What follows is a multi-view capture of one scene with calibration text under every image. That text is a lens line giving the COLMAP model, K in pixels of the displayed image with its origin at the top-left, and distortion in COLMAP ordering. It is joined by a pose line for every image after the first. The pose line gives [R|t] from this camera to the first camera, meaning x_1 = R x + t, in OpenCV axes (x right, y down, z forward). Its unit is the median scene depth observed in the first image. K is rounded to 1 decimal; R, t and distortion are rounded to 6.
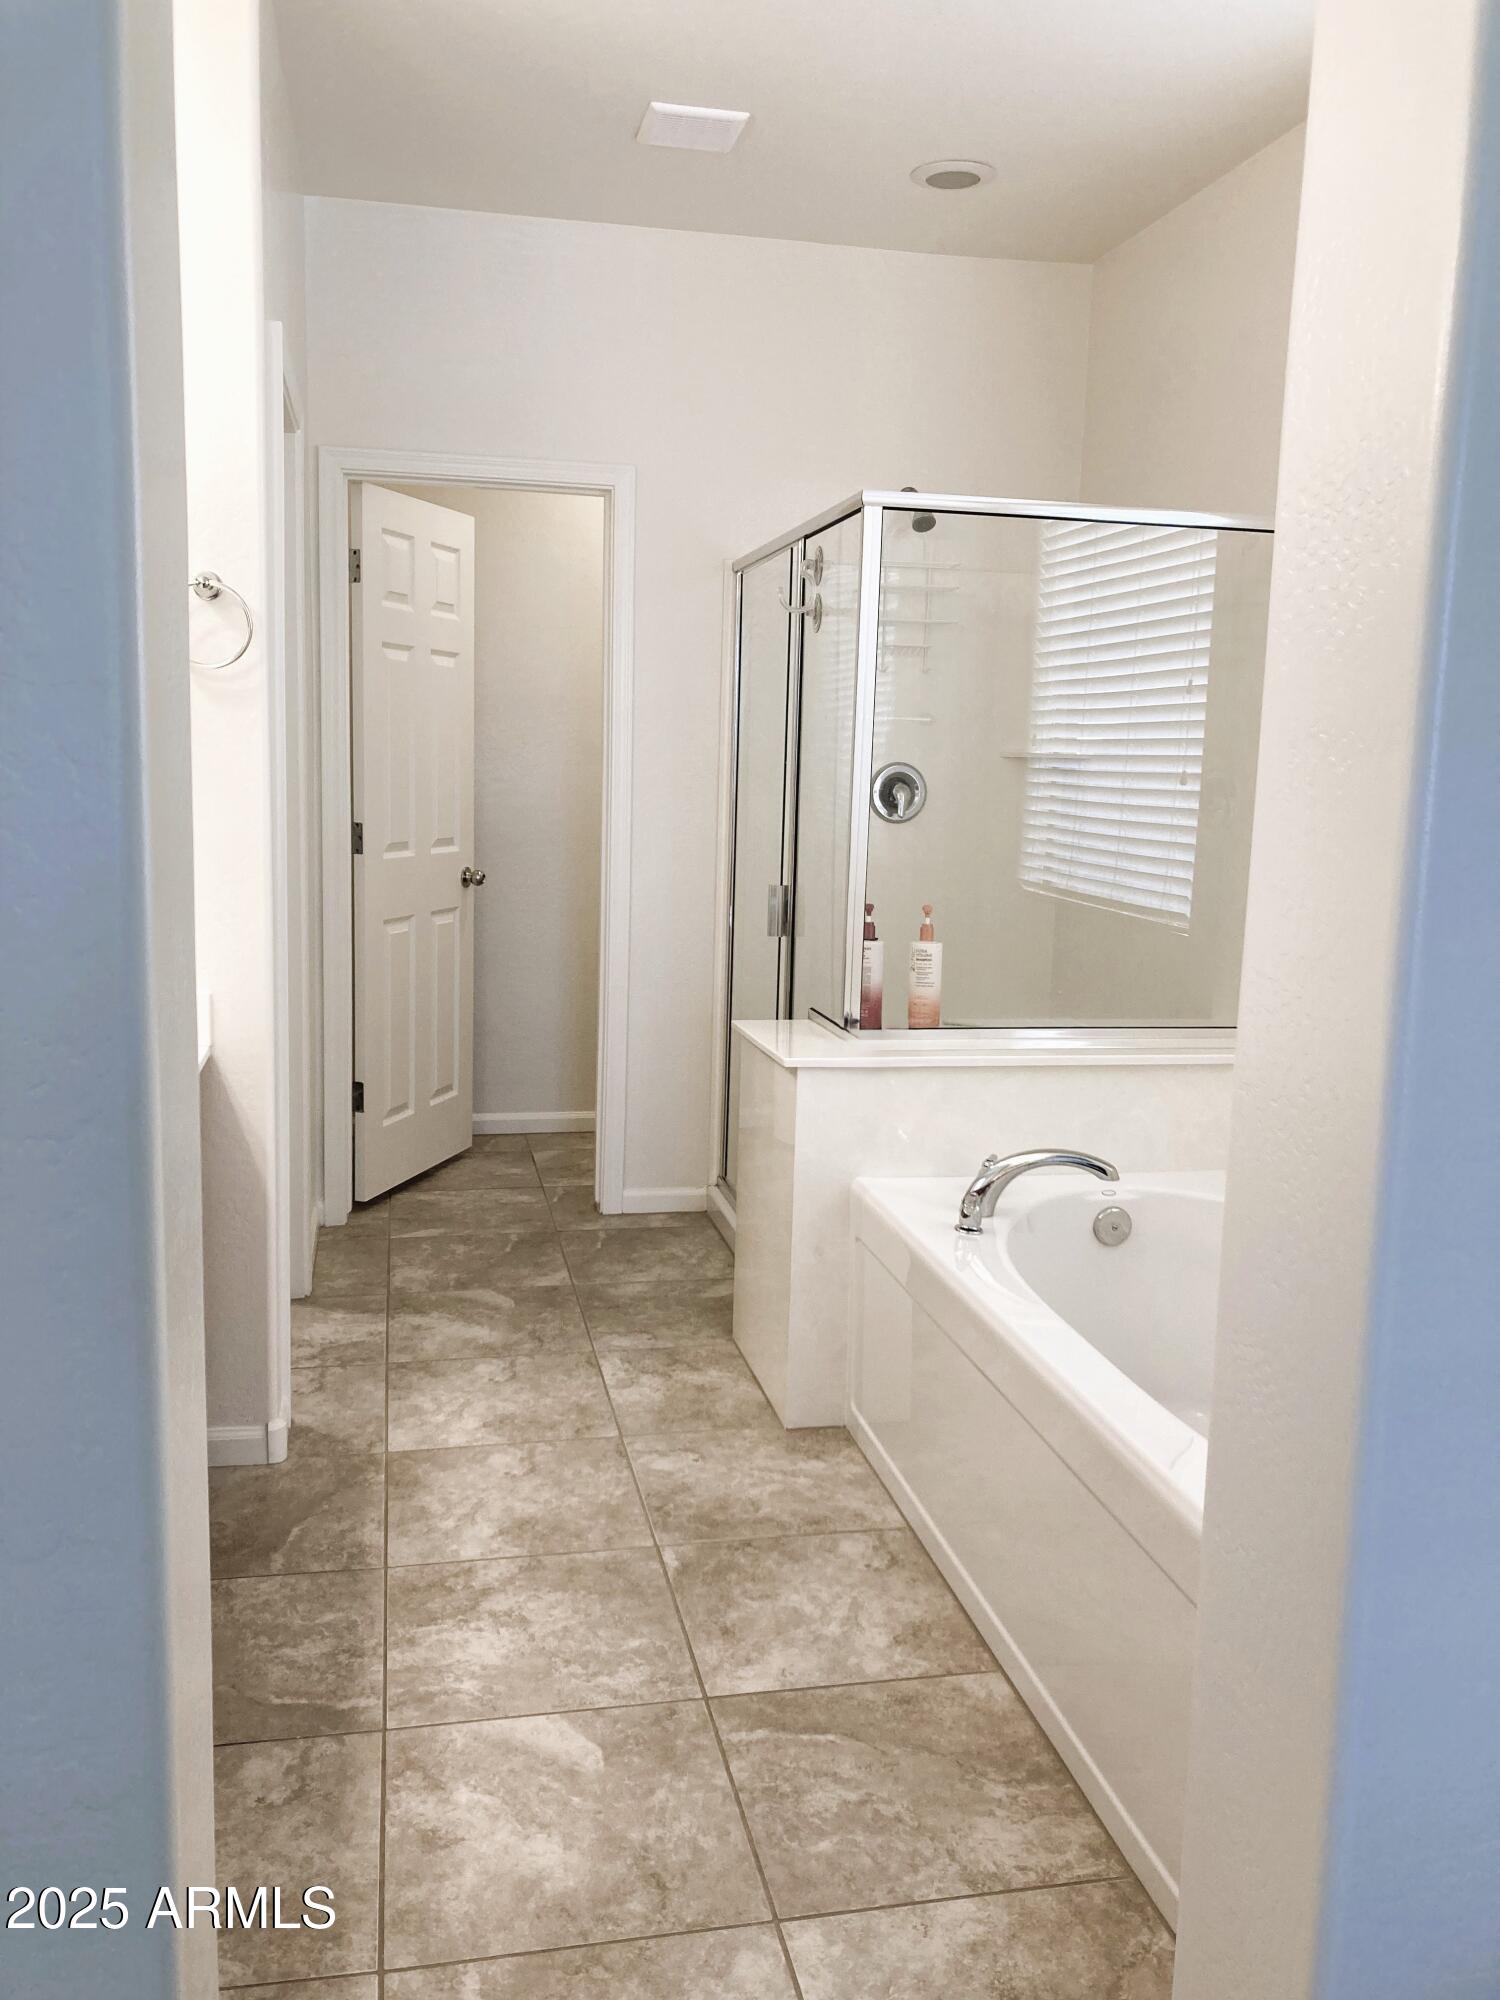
lens RADIAL K [[1627.1, 0, 750.6], [0, 1627.1, 997.5], [0, 0, 1]] dist [0.011896, -0.003930]
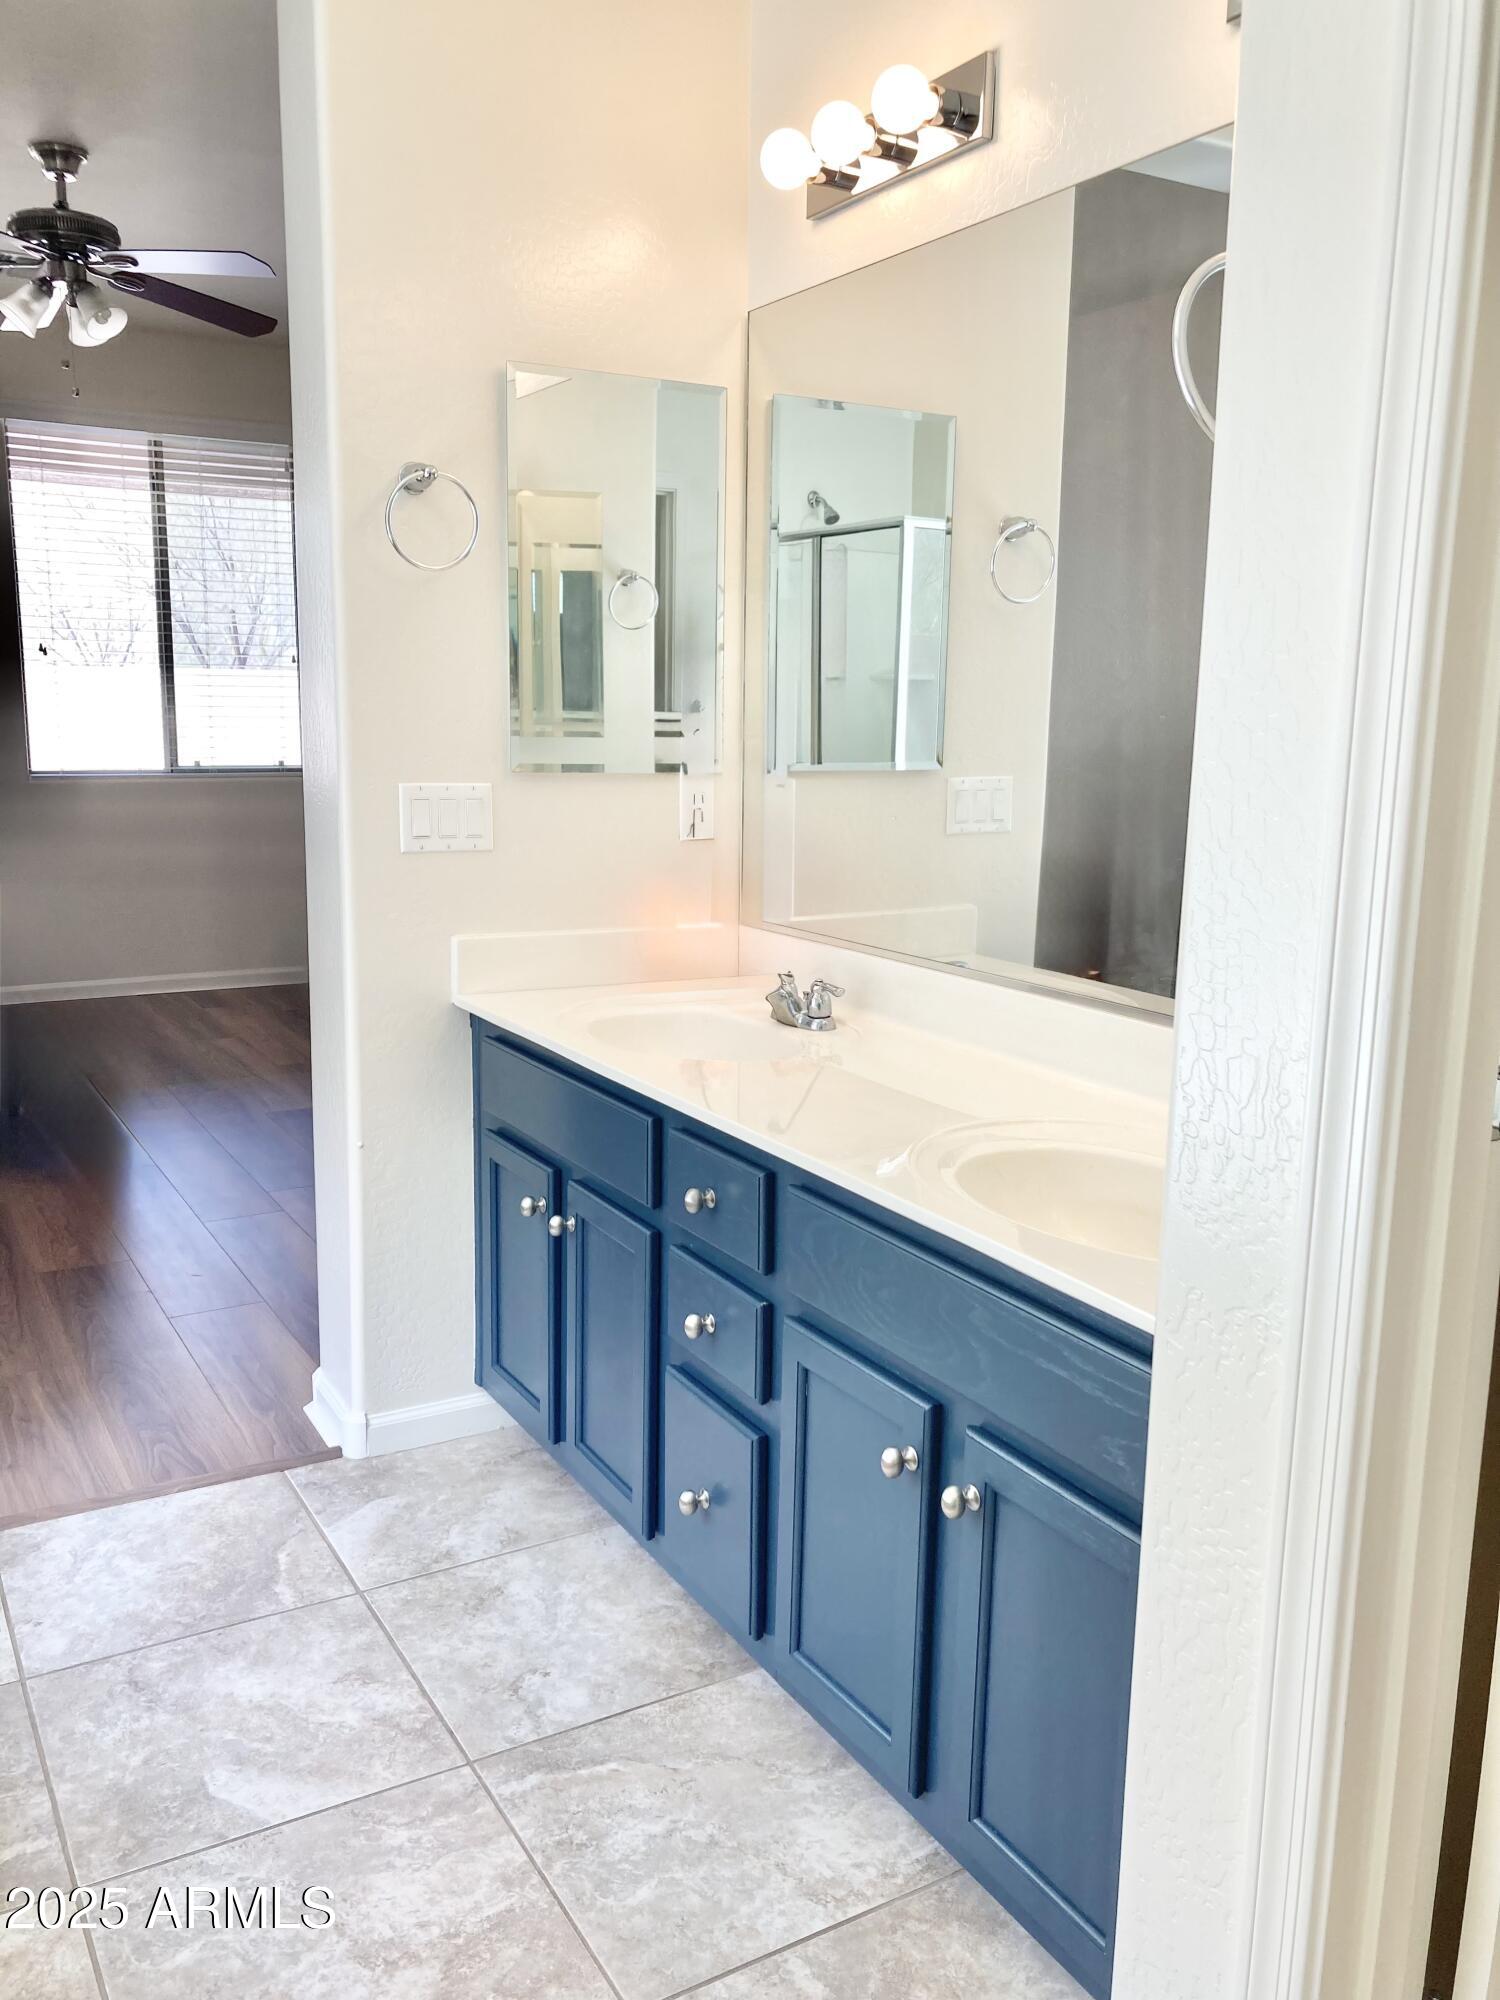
lens RADIAL K [[1627.1, 0, 753.3], [0, 1627.1, 1001.0], [0, 0, 1]] dist [0.011896, -0.003930]
pose [[-0.948458, 0.010324, -0.316734, -0.096721], [-0.096757, 0.942311, 0.320451, -0.251337], [0.301770, 0.334580, -0.892743, 1.761979]]
